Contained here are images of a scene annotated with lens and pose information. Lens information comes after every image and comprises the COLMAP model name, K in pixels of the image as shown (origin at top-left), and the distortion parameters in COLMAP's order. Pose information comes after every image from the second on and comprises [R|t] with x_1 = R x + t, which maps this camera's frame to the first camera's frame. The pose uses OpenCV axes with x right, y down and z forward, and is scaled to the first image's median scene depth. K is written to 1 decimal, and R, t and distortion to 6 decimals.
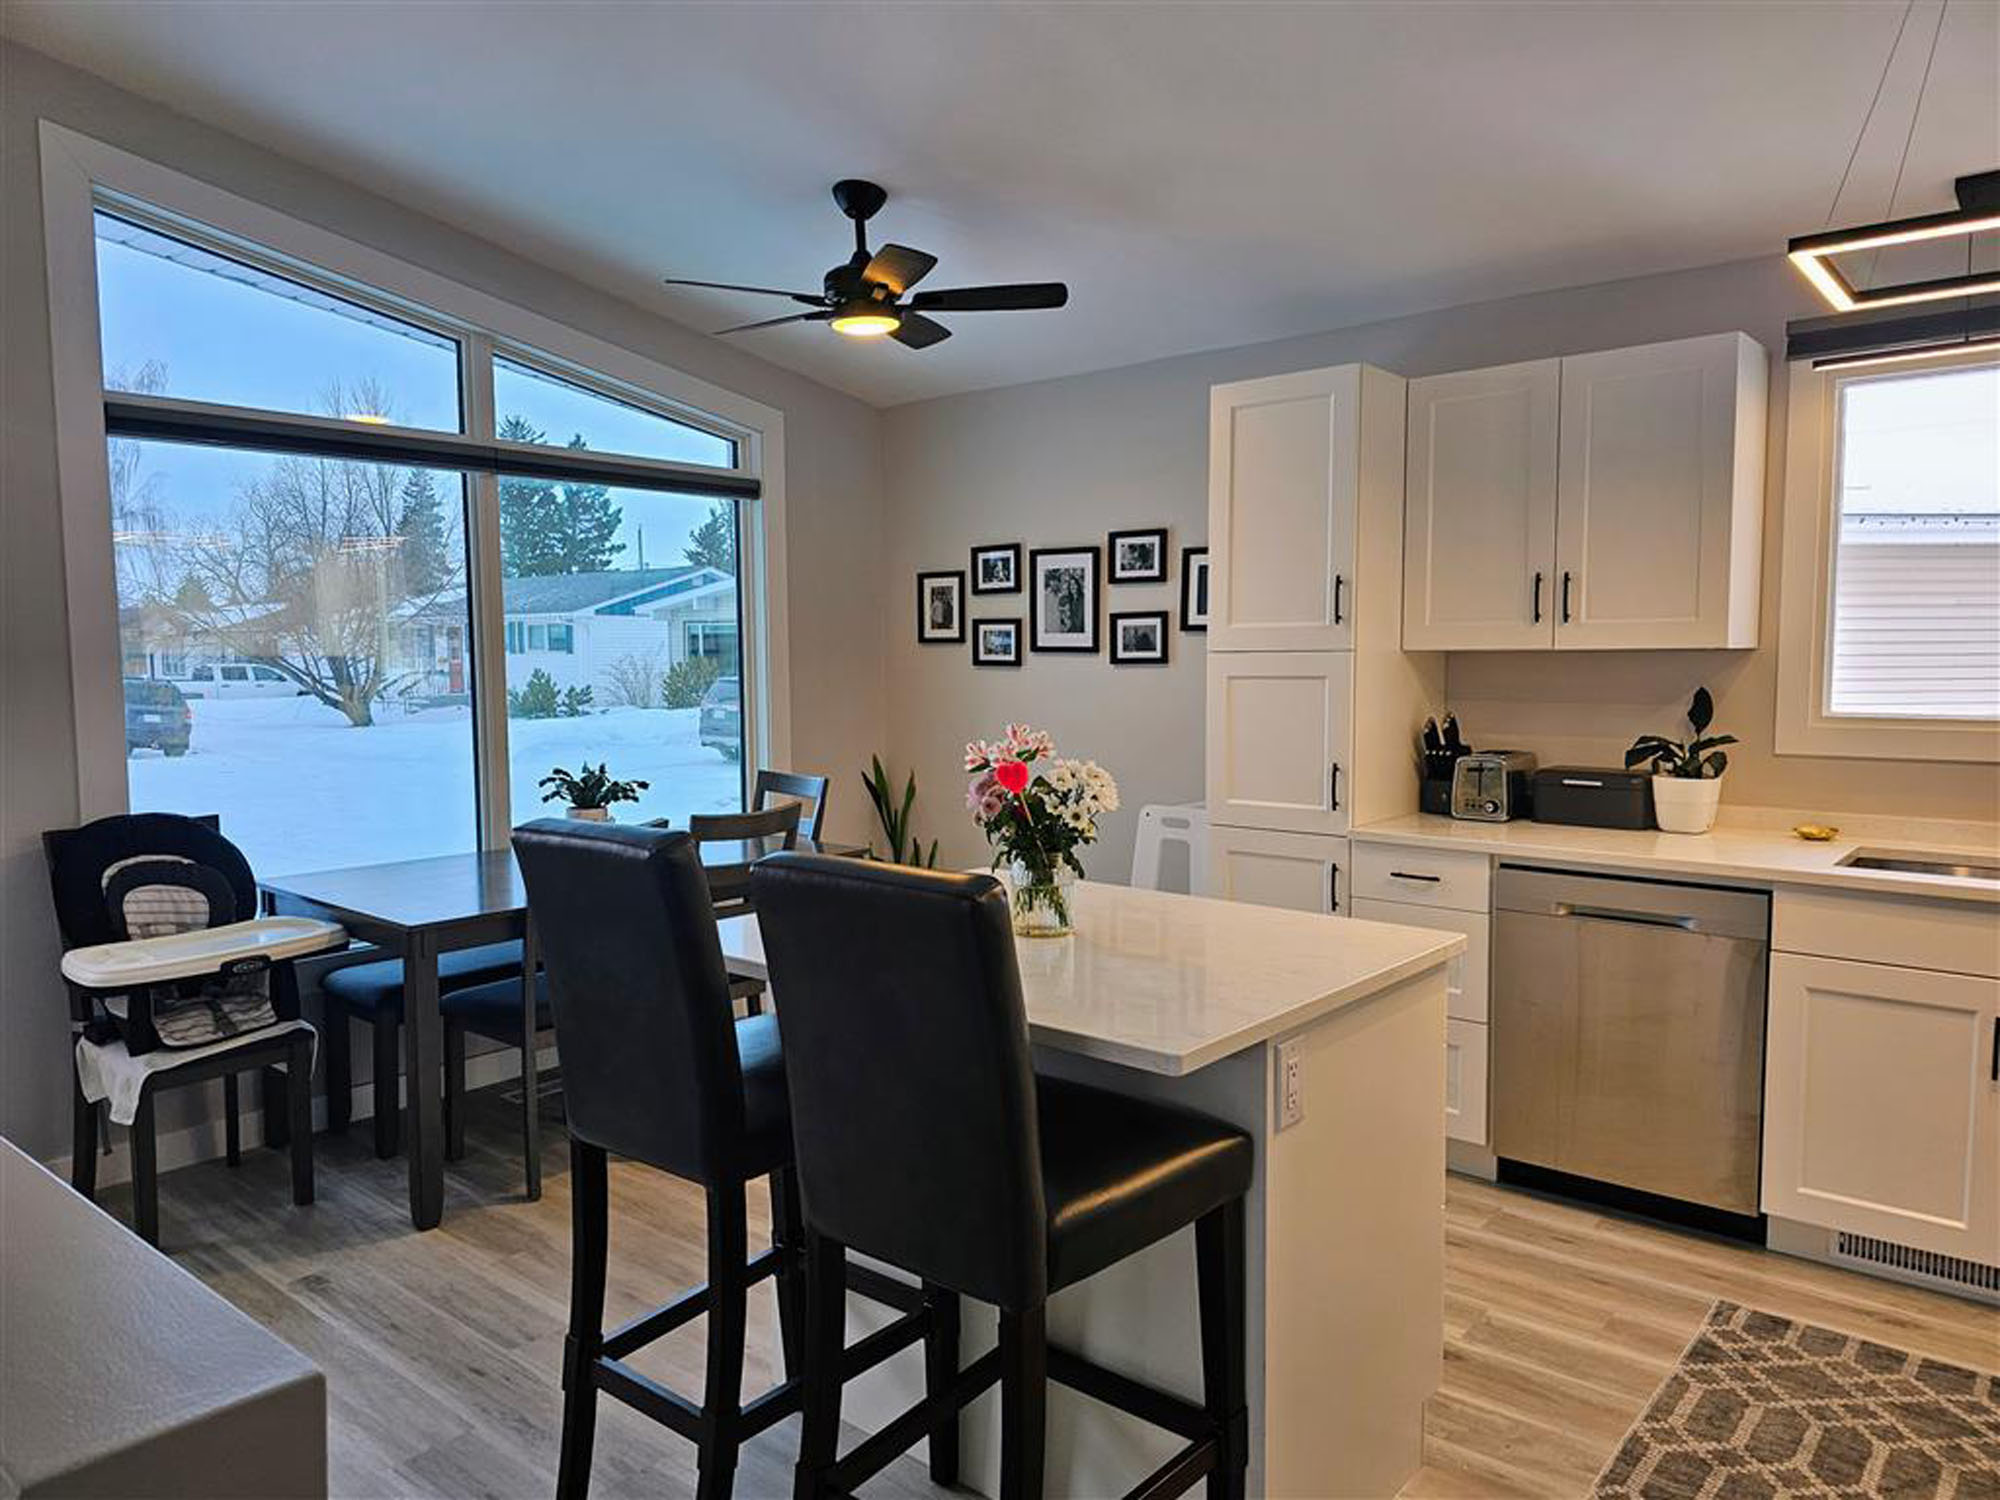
lens RADIAL K [[1345.3, 0, 994.5], [0, 1345.3, 741.2], [0, 0, 1]] dist [0.069237, -0.066713]
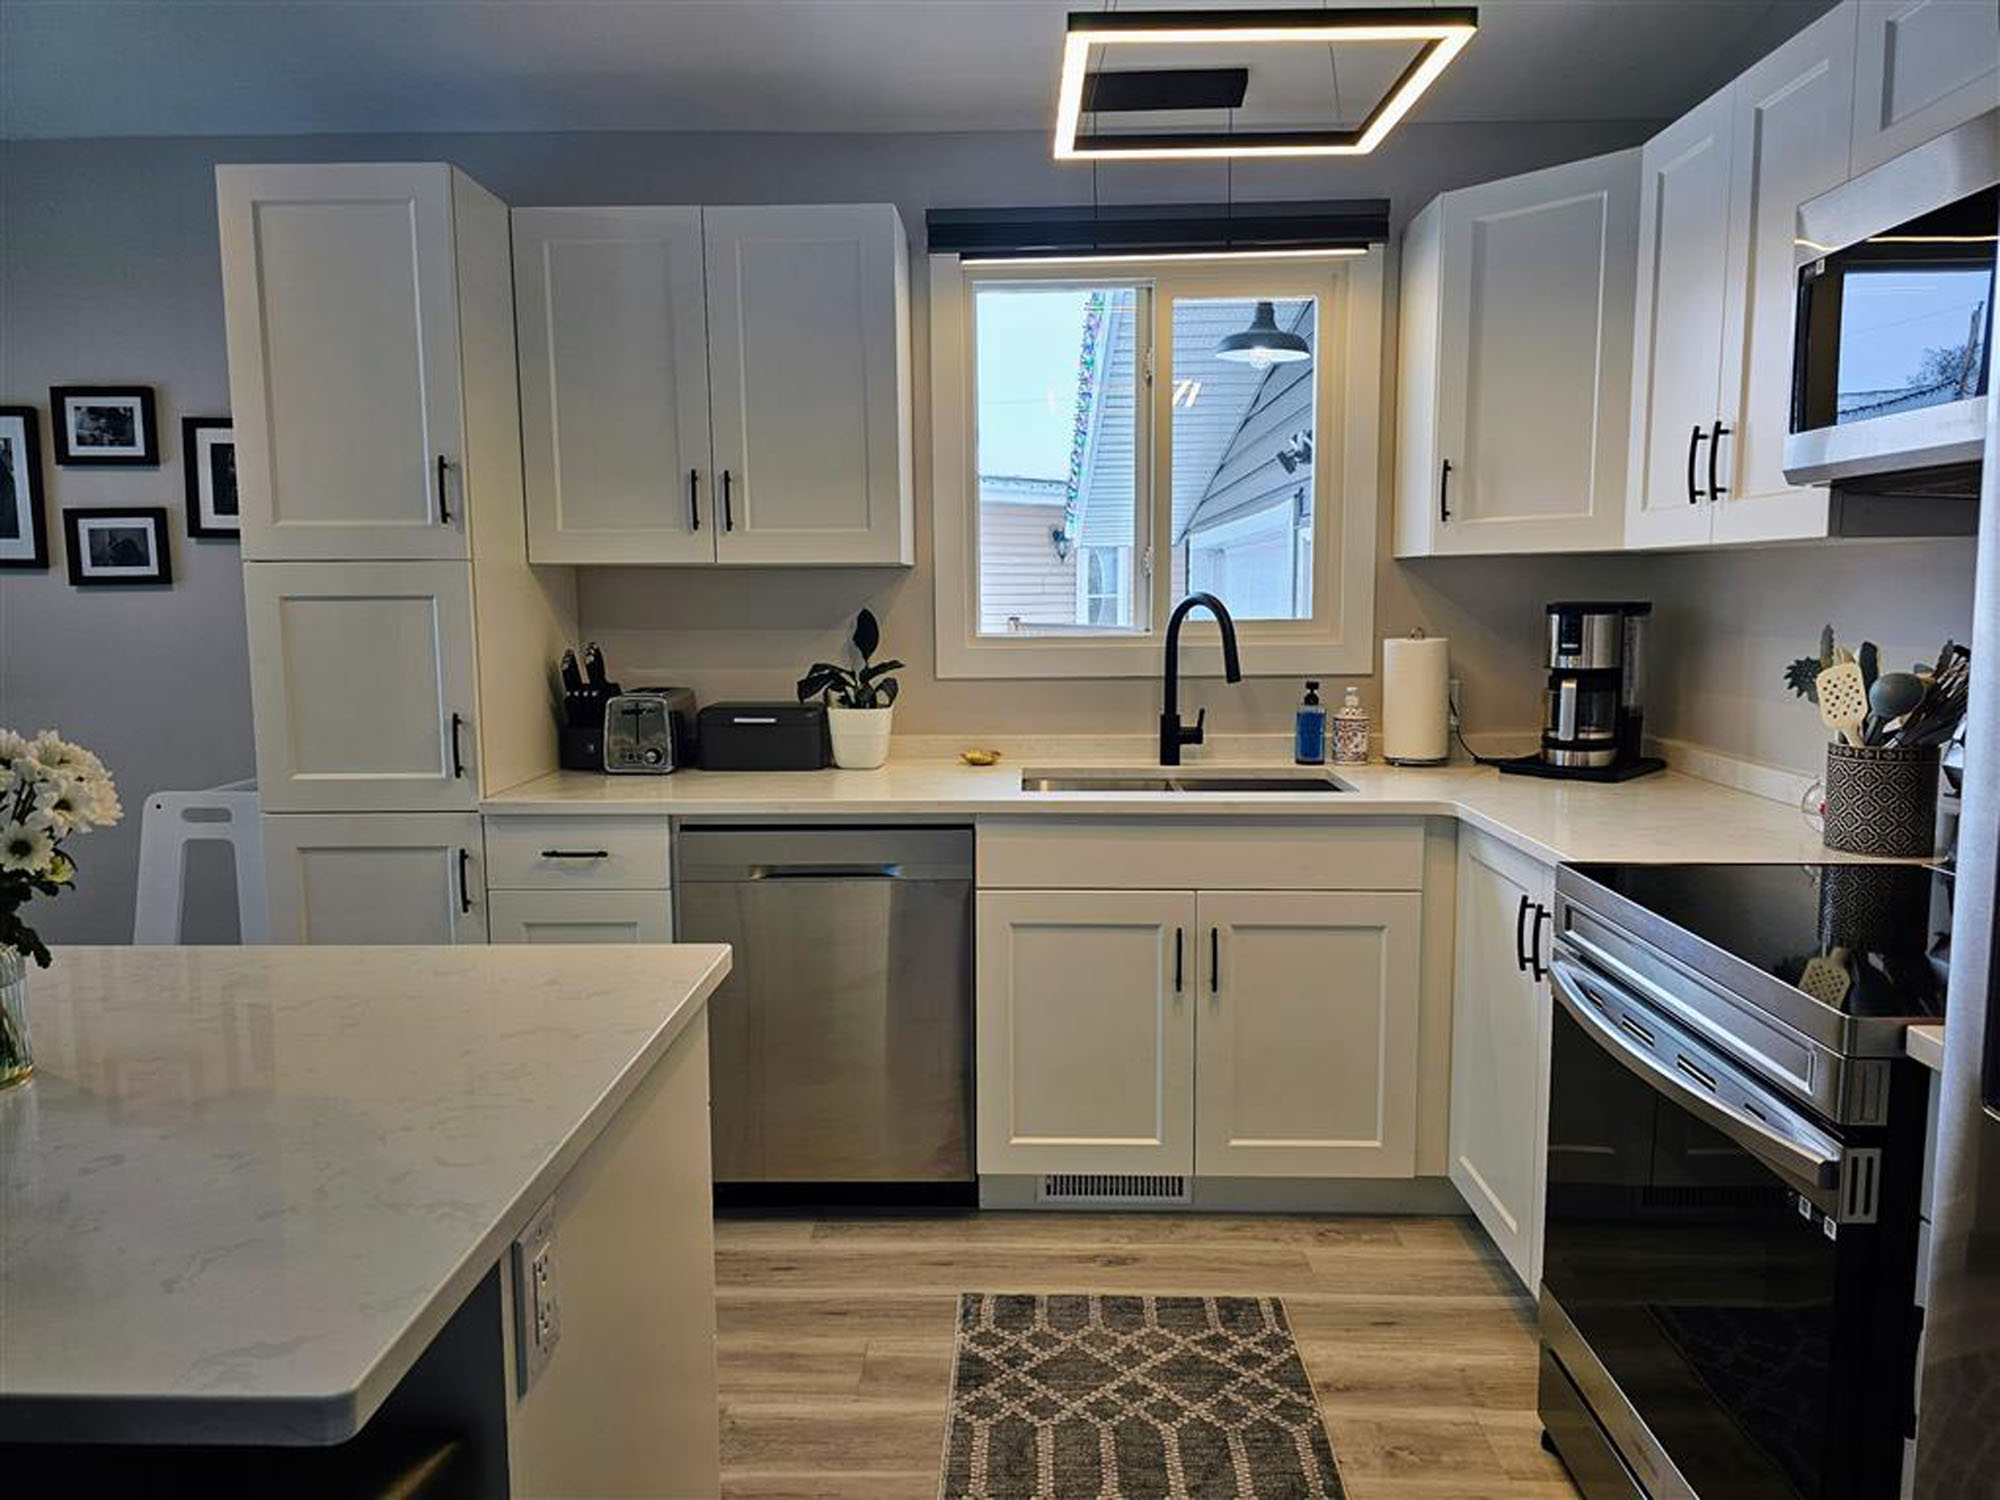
lens RADIAL K [[1345.3, 0, 994.5], [0, 1345.3, 741.2], [0, 0, 1]] dist [0.069237, -0.066713]
pose [[0.777671, -0.068794, 0.624896, 0.017726], [0.044465, 0.997524, 0.054481, 0.004170], [-0.627097, -0.014583, 0.778804, 0.252191]]
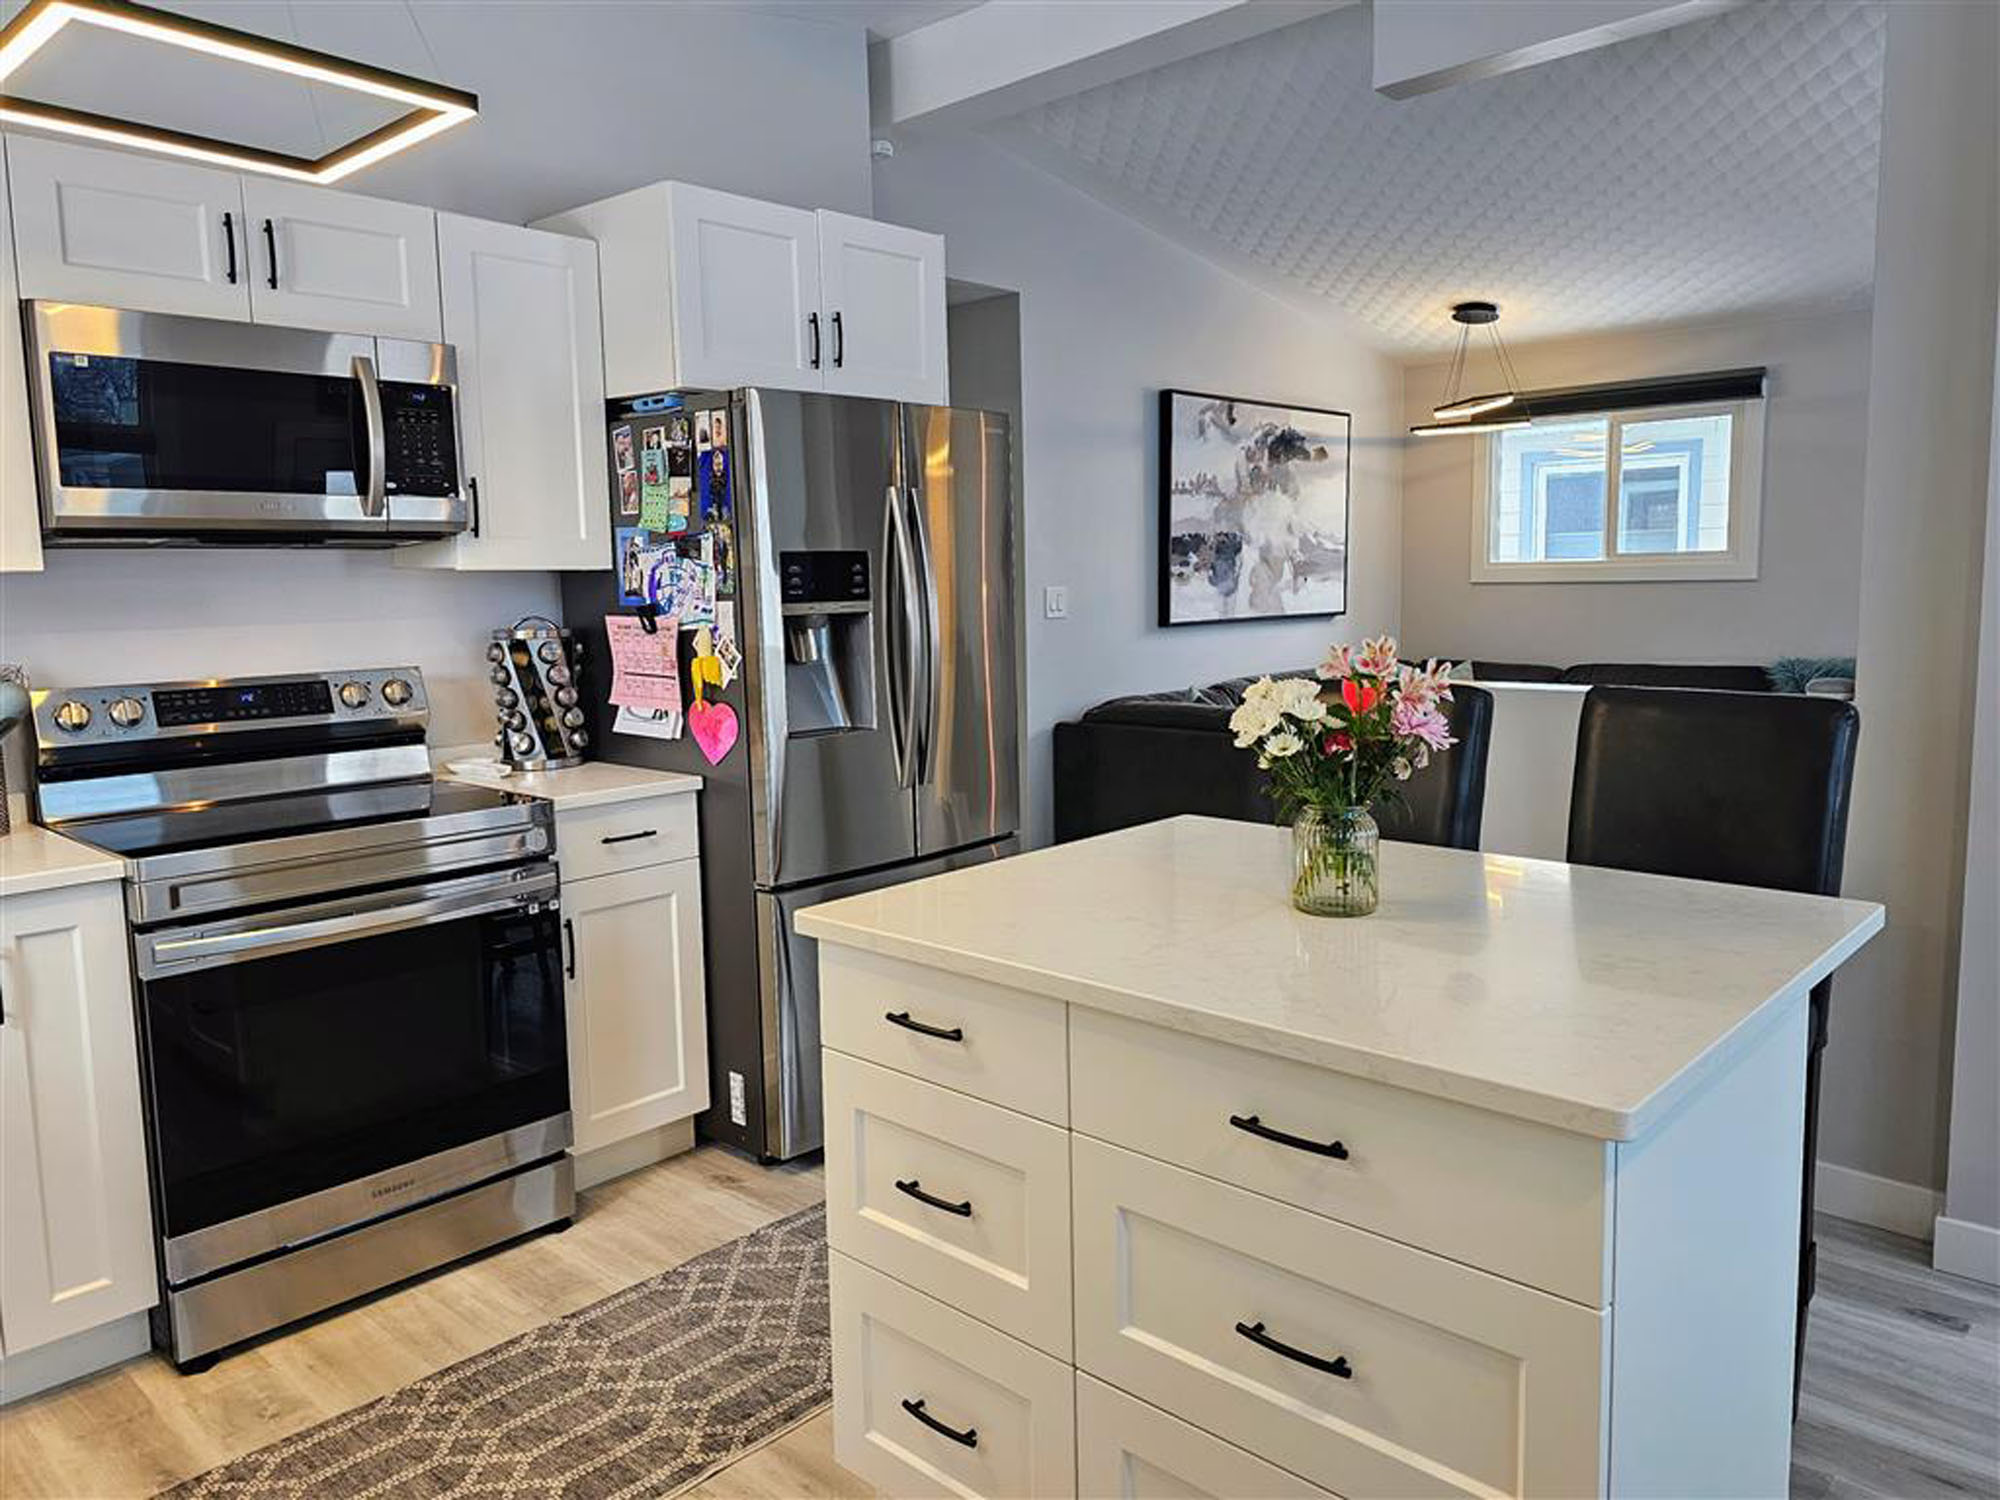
lens RADIAL K [[1405.0, 0, 1037.8], [0, 1405.0, 776.3], [0, 0, 1]] dist [0.065099, -0.066646]
pose [[-0.999483, 0.025377, 0.019757, 0.127369], [0.028889, 0.978379, 0.204792, -0.066787], [-0.014133, 0.205257, -0.978606, 1.213204]]
